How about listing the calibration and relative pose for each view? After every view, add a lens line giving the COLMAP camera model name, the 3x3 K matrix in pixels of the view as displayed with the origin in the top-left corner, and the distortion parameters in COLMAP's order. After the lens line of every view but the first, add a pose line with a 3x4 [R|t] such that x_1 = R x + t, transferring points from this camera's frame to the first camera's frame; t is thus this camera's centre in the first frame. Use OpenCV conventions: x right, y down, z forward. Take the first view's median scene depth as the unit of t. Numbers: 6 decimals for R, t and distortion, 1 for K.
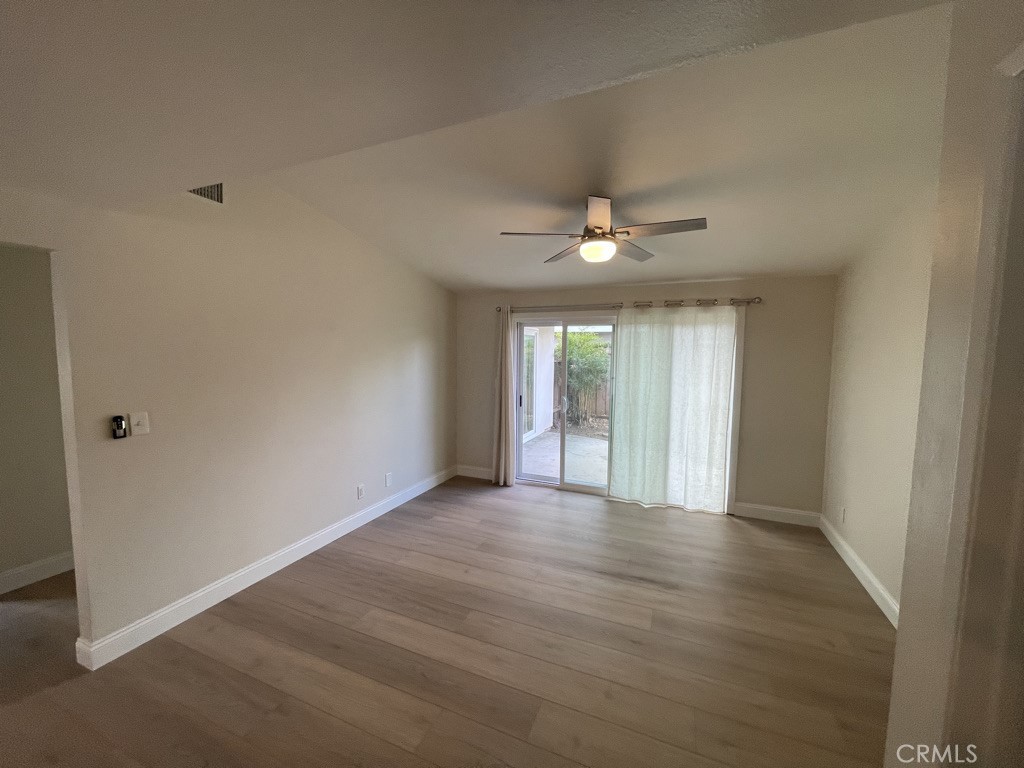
lens RADIAL K [[412.4, 0, 508.9], [0, 412.4, 382.9], [0, 0, 1]] dist [-0.000809, -0.000363]
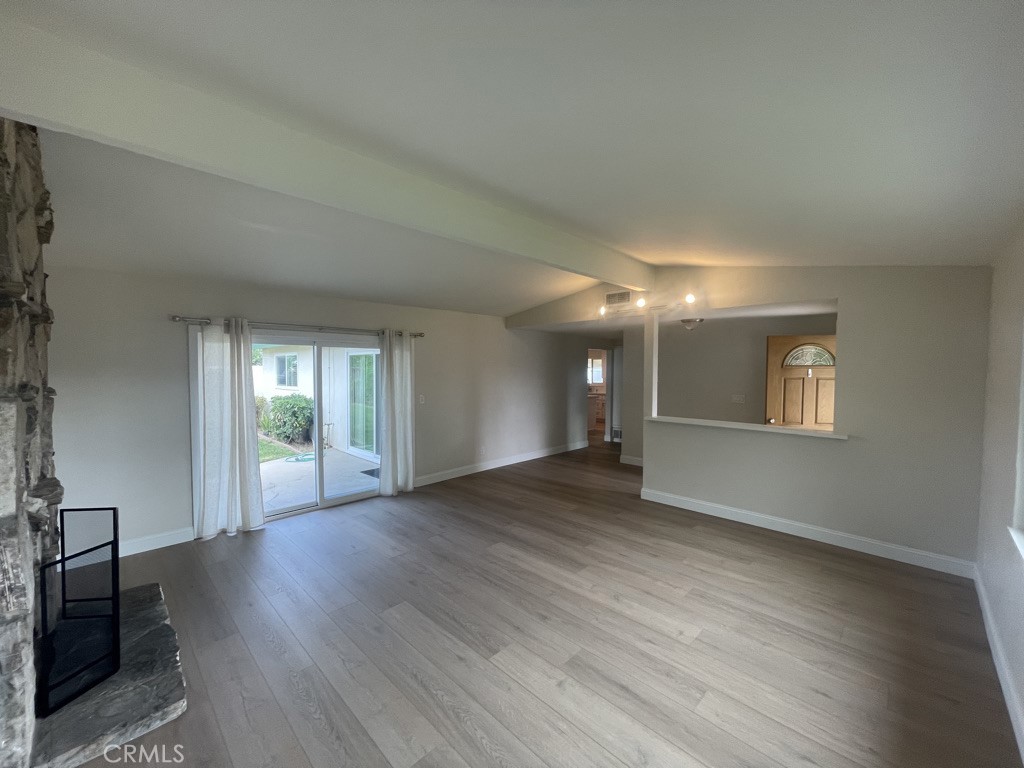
lens RADIAL K [[412.3, 0, 506.7], [0, 412.3, 384.1], [0, 0, 1]] dist [0.000275, 0.000863]
pose [[0.371160, -0.039399, 0.927733, -0.705731], [0.079727, 0.996762, 0.010434, -0.022418], [-0.925140, 0.070092, 0.373100, 0.221378]]
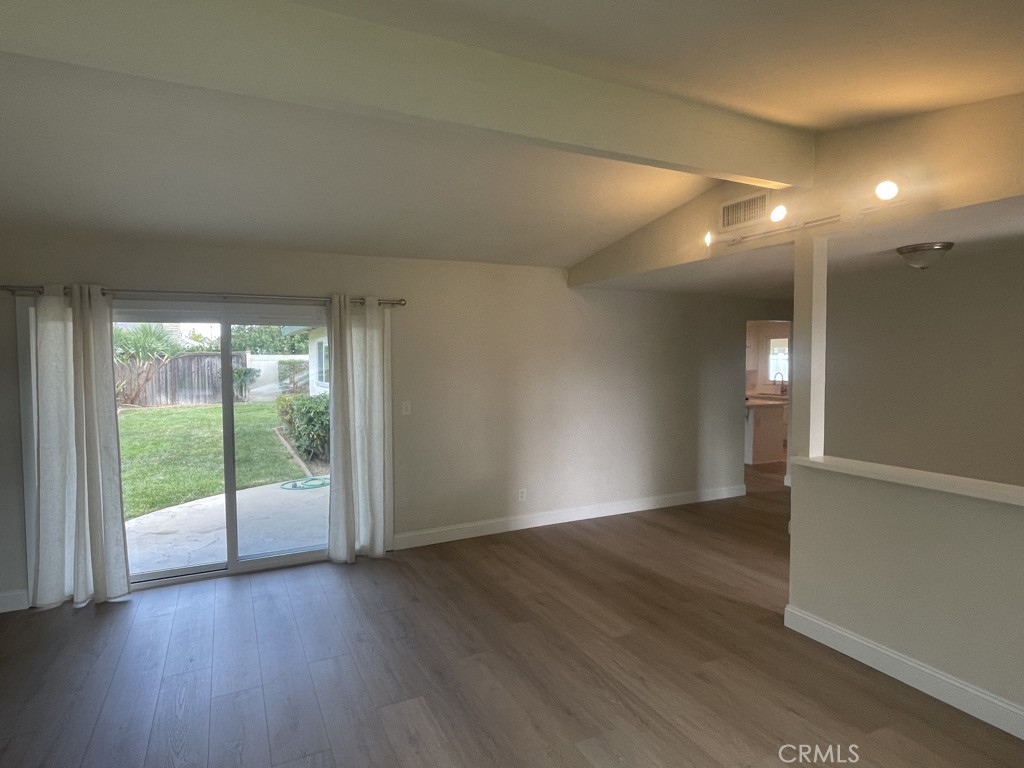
lens RADIAL K [[571.6, 0, 504.9], [0, 571.6, 383.7], [0, 0, 1]] dist [-0.002450, -0.001756]
pose [[0.650434, -0.043841, 0.758296, -0.208049], [0.073655, 0.997269, -0.005520, -0.004618], [-0.755983, 0.059443, 0.651887, 0.056257]]
